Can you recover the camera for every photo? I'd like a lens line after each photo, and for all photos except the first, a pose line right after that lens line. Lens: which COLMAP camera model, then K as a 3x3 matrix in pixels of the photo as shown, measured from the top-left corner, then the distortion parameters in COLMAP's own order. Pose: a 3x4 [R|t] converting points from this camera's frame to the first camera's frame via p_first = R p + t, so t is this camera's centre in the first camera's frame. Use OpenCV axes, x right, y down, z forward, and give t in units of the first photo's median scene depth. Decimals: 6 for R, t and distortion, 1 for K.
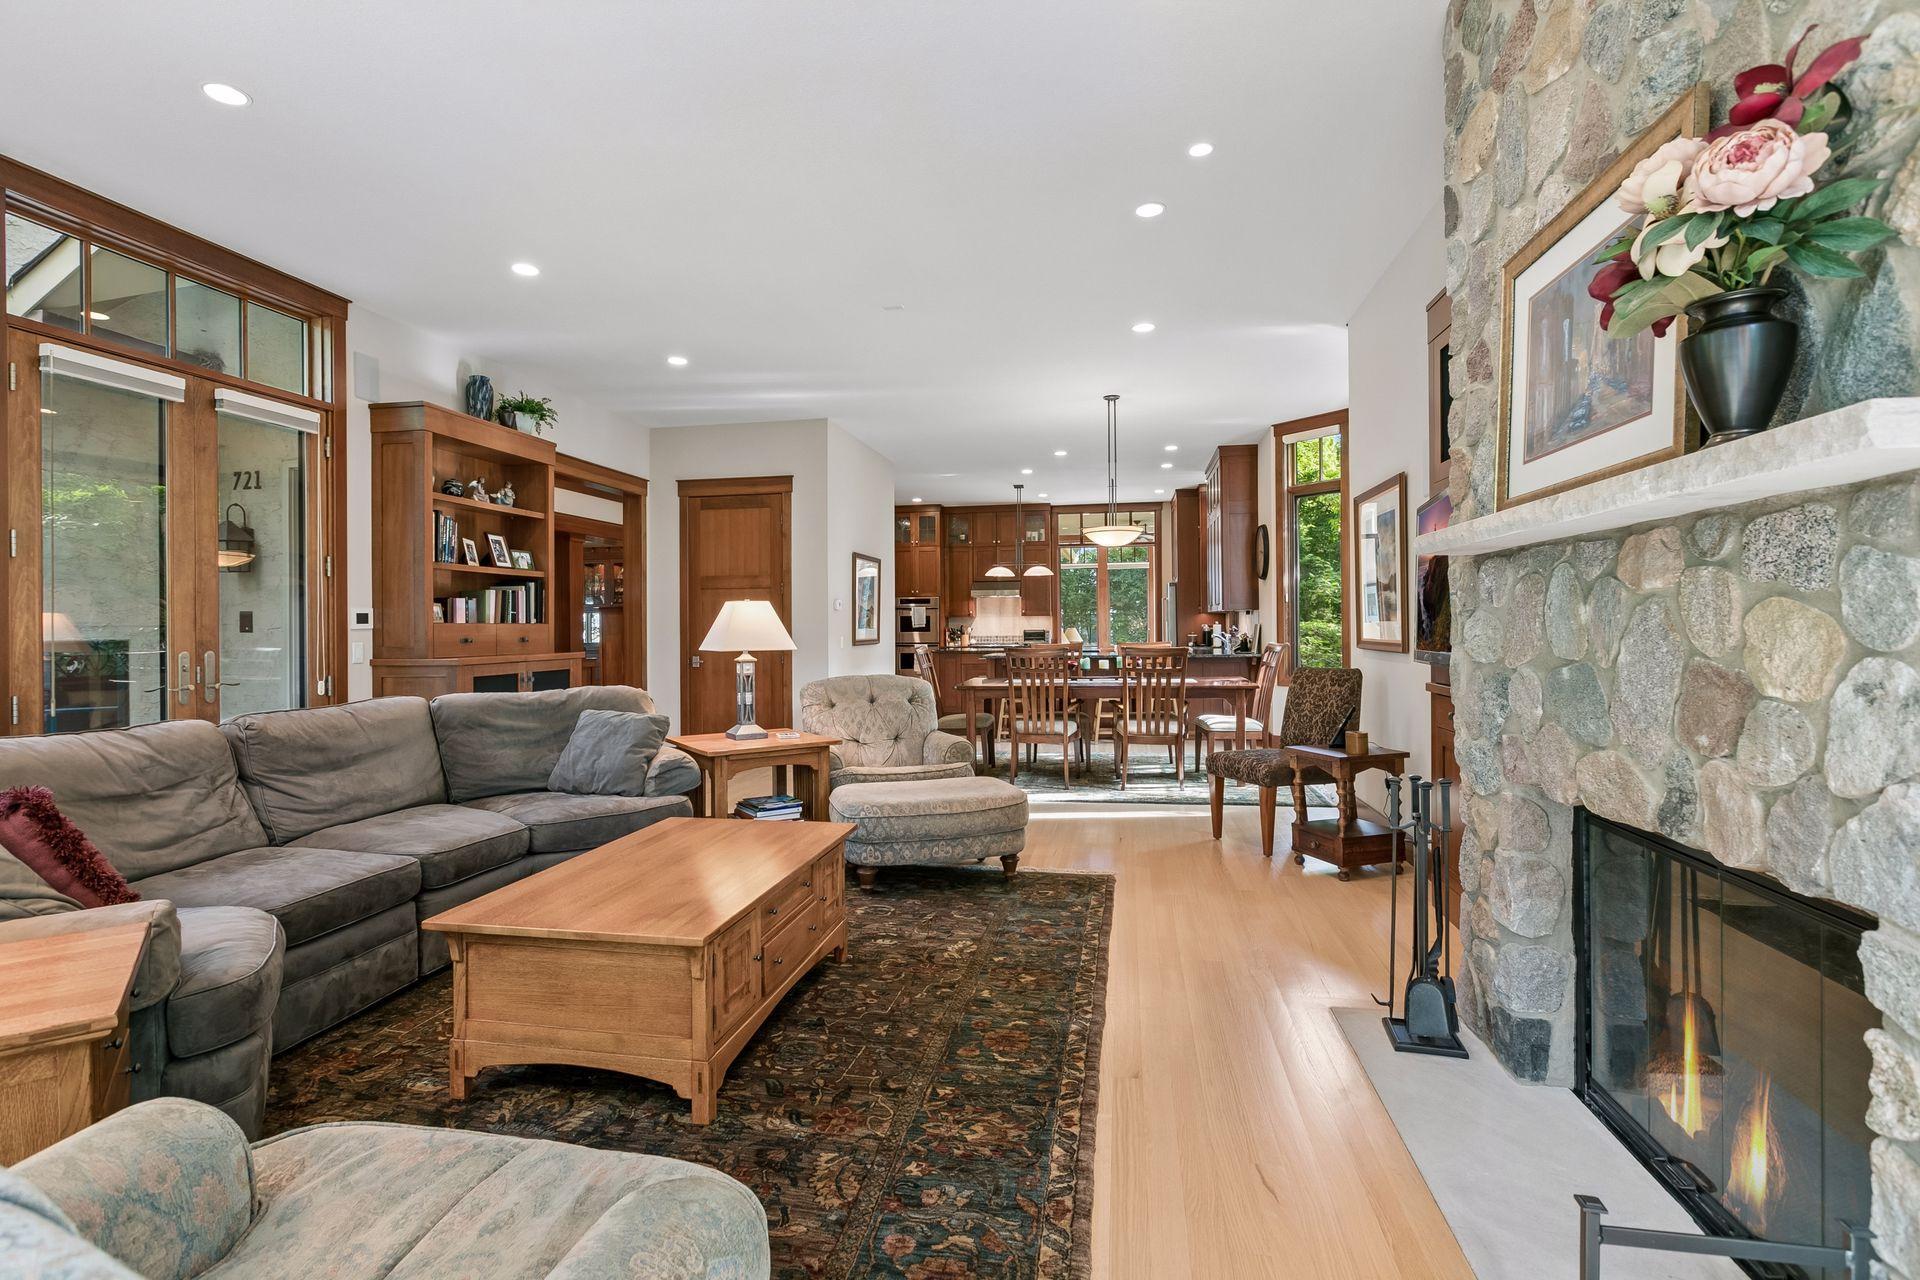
lens RADIAL K [[894.8, 0, 951.1], [0, 894.8, 636.7], [0, 0, 1]] dist [-0.001863, 0.000084]
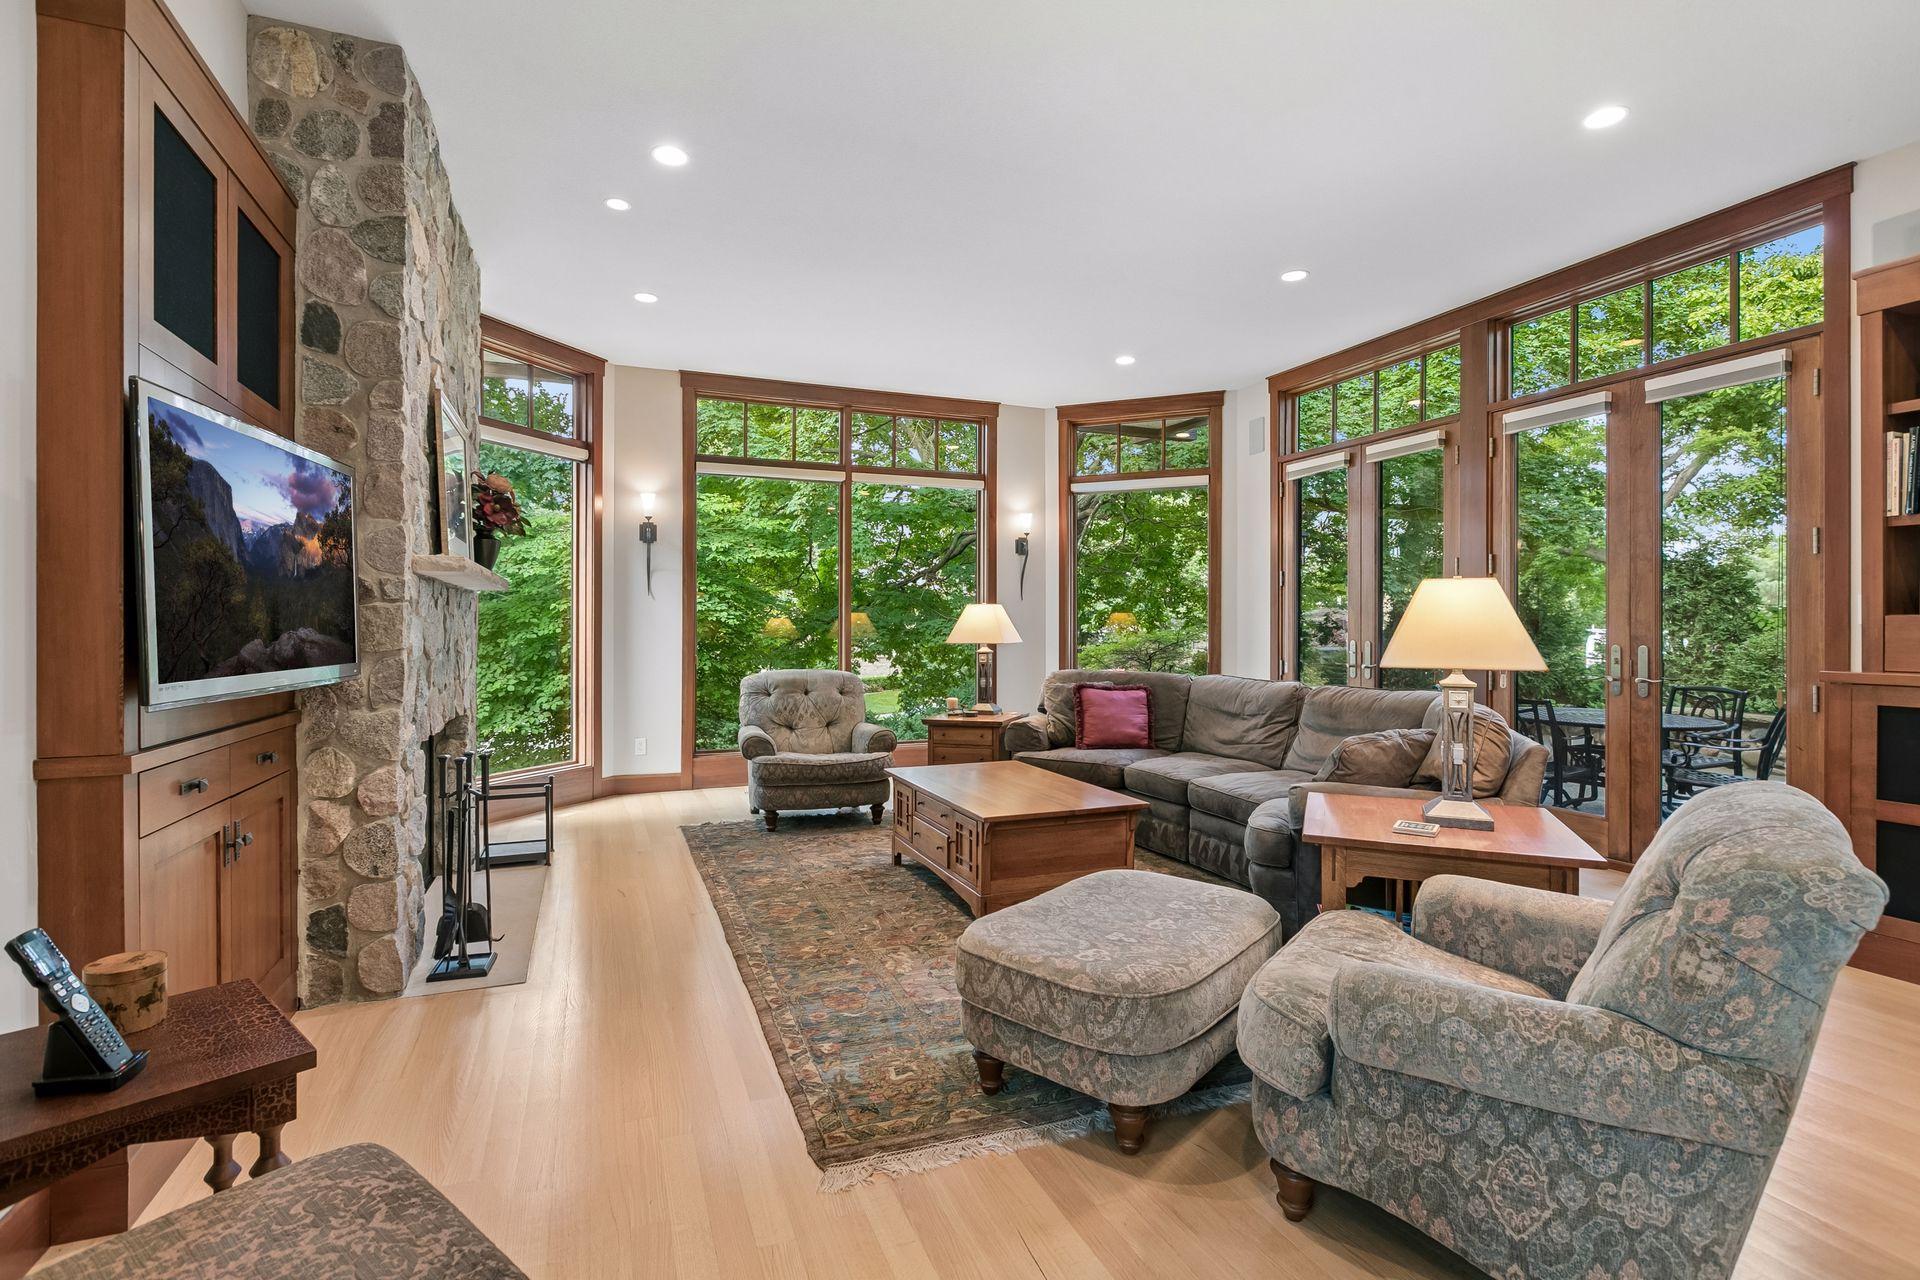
lens RADIAL K [[894.8, 0, 951.1], [0, 894.8, 636.7], [0, 0, 1]] dist [-0.001863, 0.000084]
pose [[-0.843329, 0.013003, -0.537240, 0.411279], [0.002212, 0.999783, 0.020727, -0.019437], [0.537392, 0.016291, -0.843175, 1.581393]]
